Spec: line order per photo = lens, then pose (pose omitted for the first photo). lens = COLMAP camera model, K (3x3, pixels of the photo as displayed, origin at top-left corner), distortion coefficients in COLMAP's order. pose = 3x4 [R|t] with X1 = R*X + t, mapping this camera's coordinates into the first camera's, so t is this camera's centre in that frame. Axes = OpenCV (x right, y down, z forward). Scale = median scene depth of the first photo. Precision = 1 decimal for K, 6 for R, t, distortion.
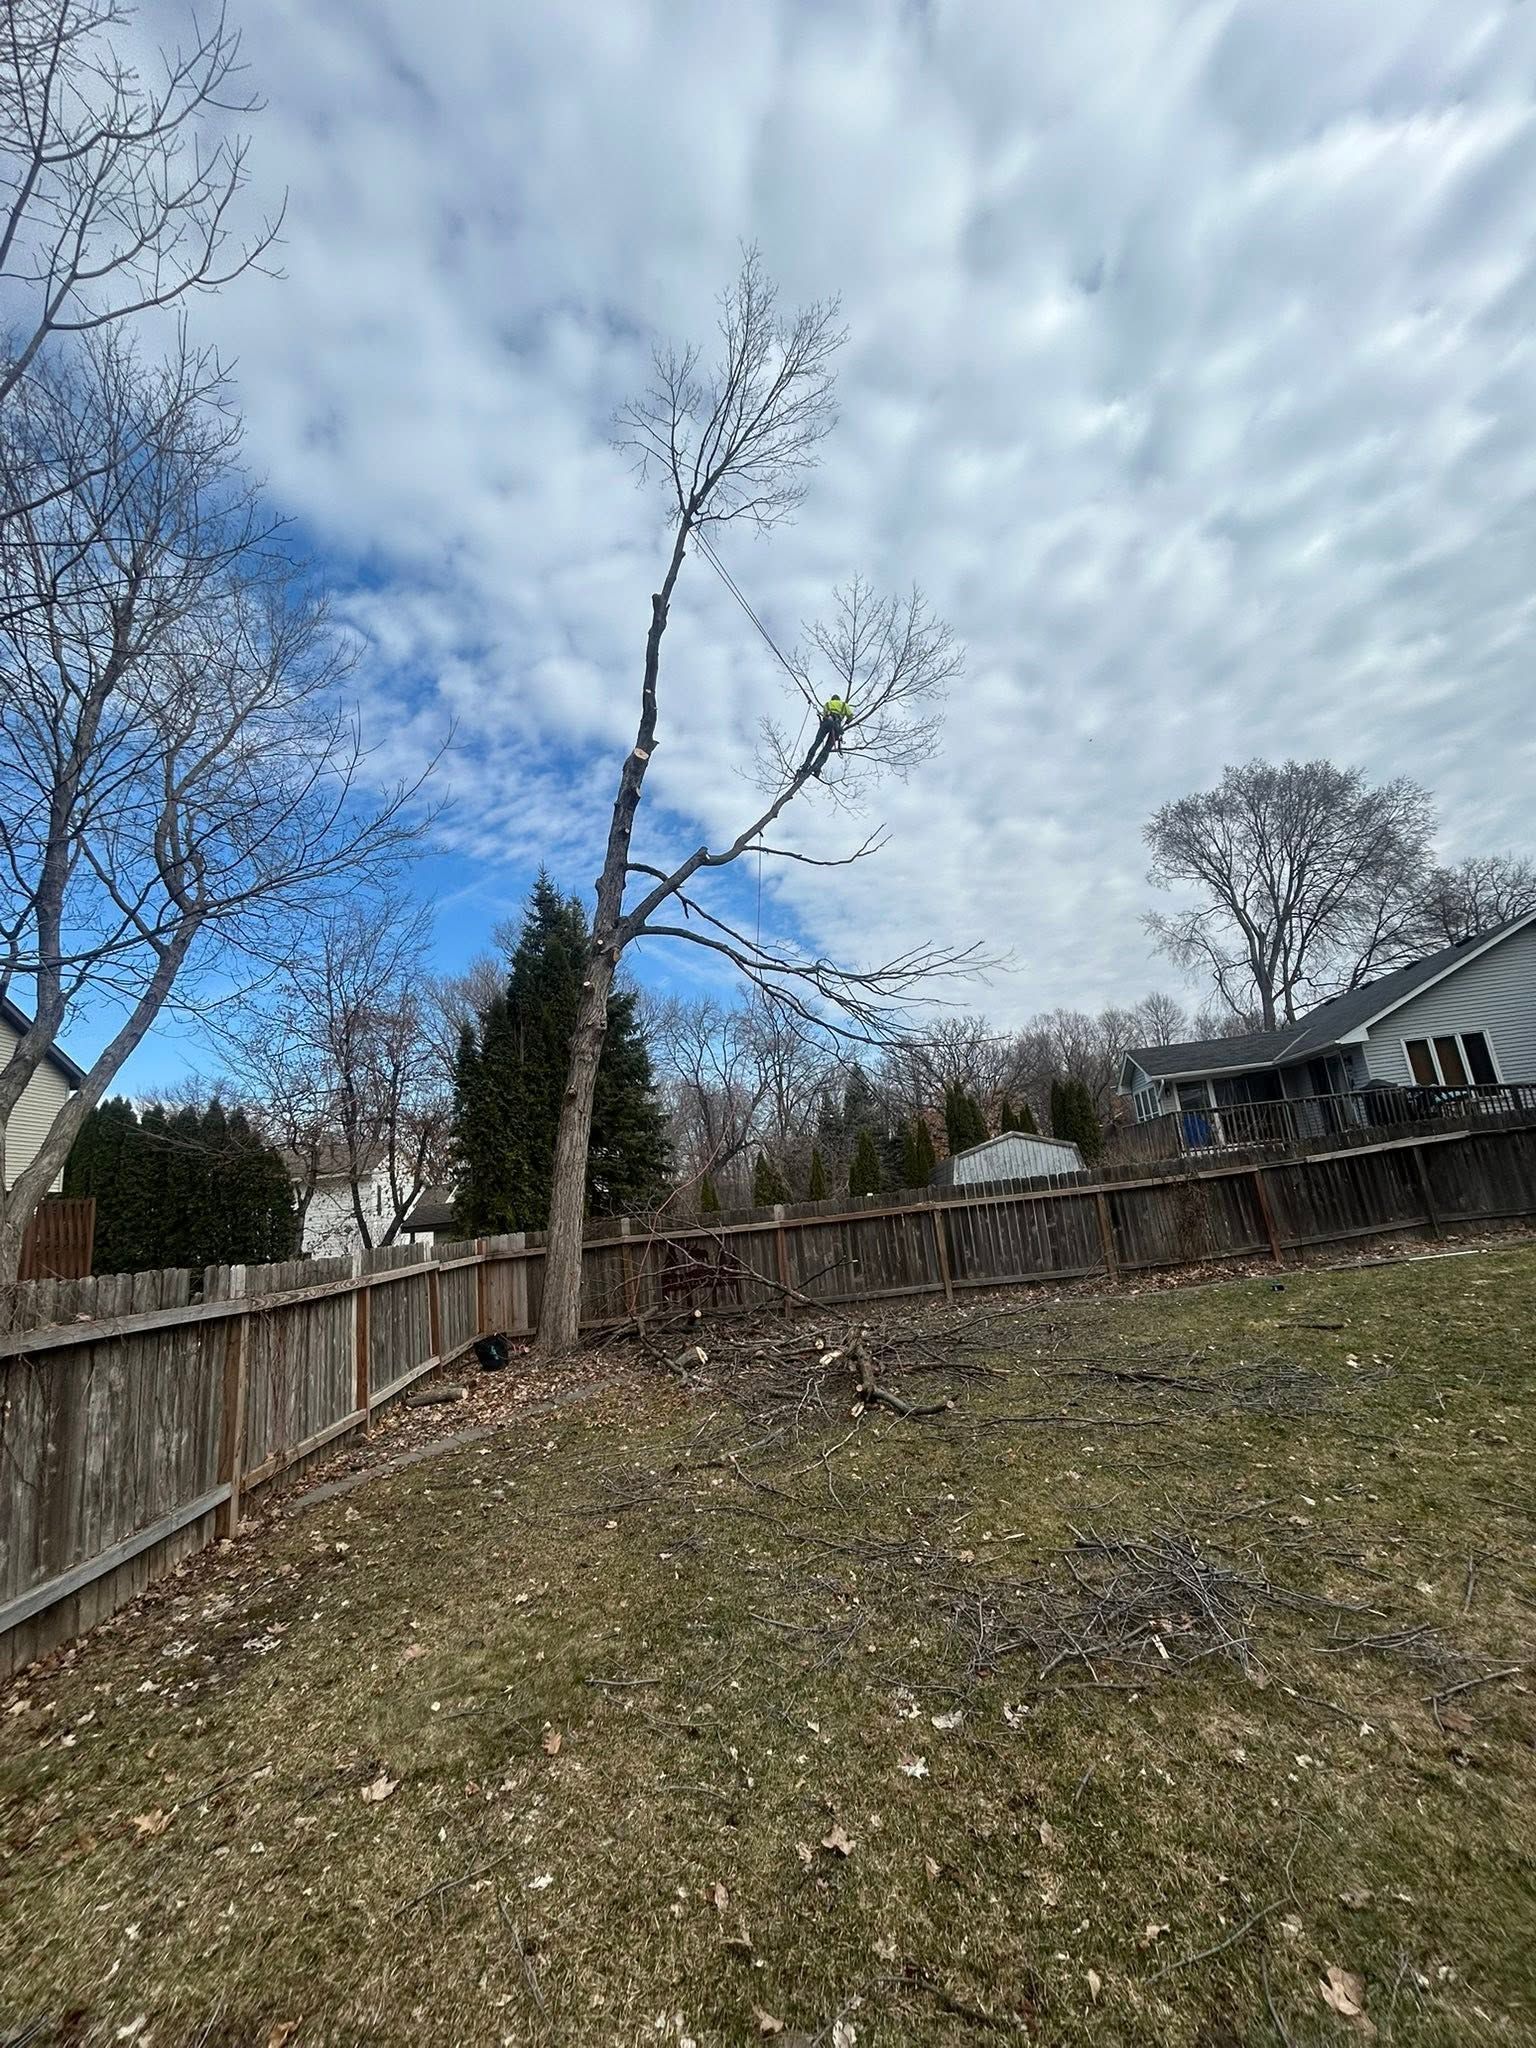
lens RADIAL K [[823.0, 0, 762.0], [0, 823.0, 1019.2], [0, 0, 1]] dist [-0.000918, 0.000147]
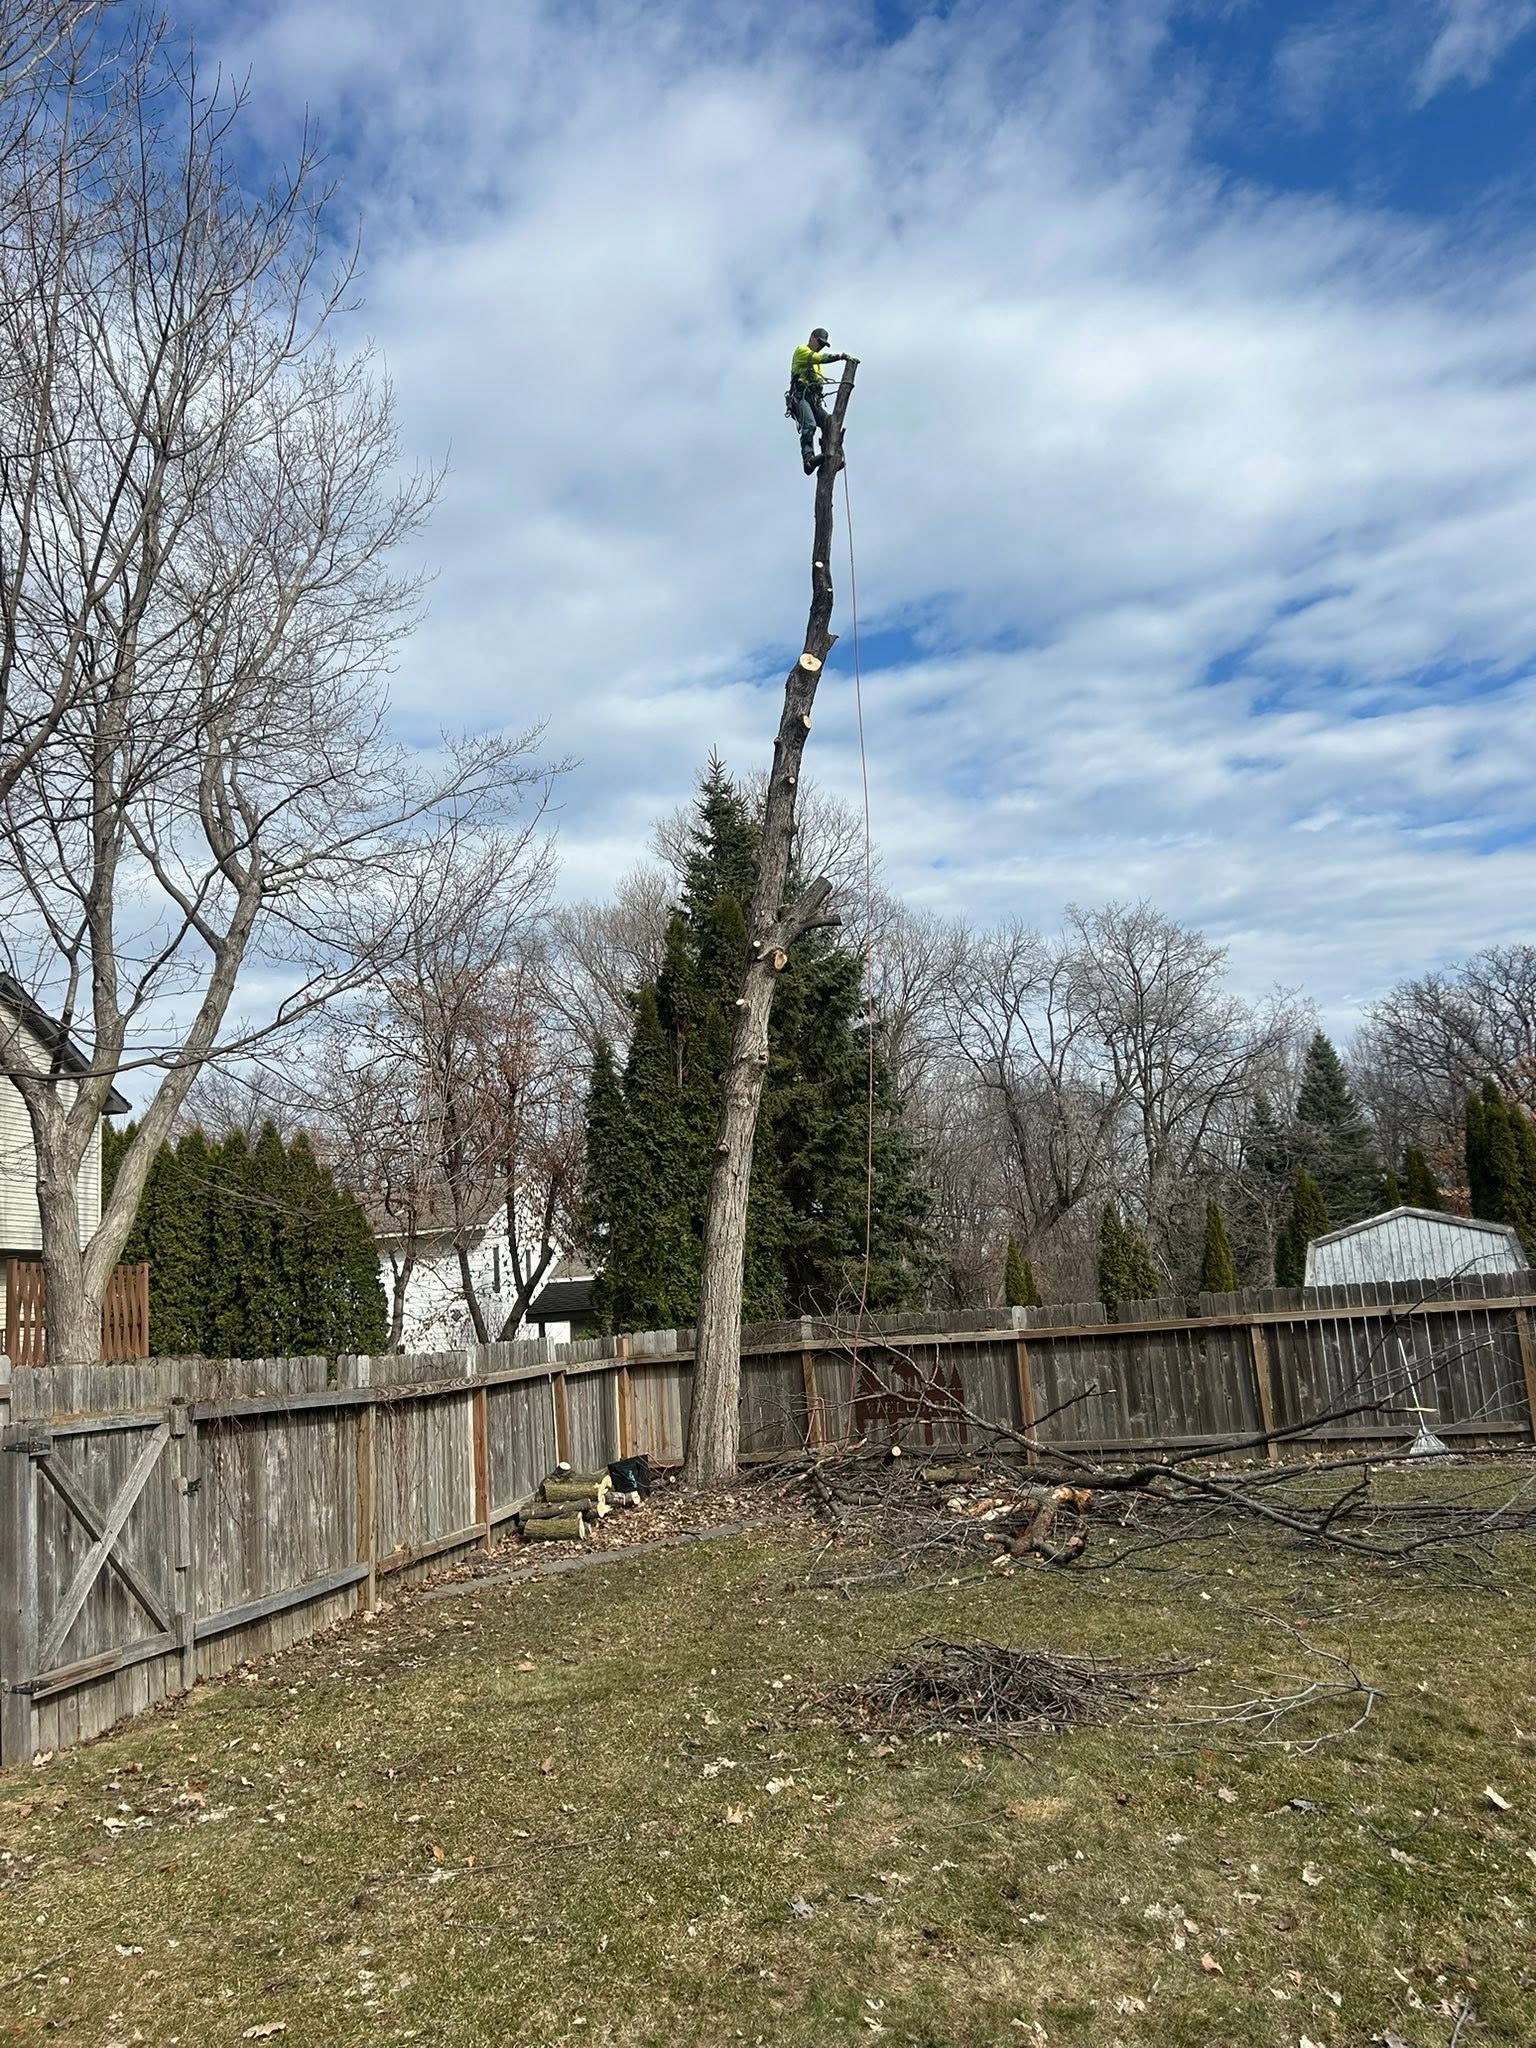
lens RADIAL K [[1538.0, 0, 728.6], [0, 1538.0, 1012.8], [0, 0, 1]] dist [0.051799, -0.006118]
pose [[0.960553, -0.016887, -0.277583, 0.153643], [0.030069, 0.998609, 0.043302, -0.088971], [0.276465, -0.049941, 0.959725, -0.318190]]
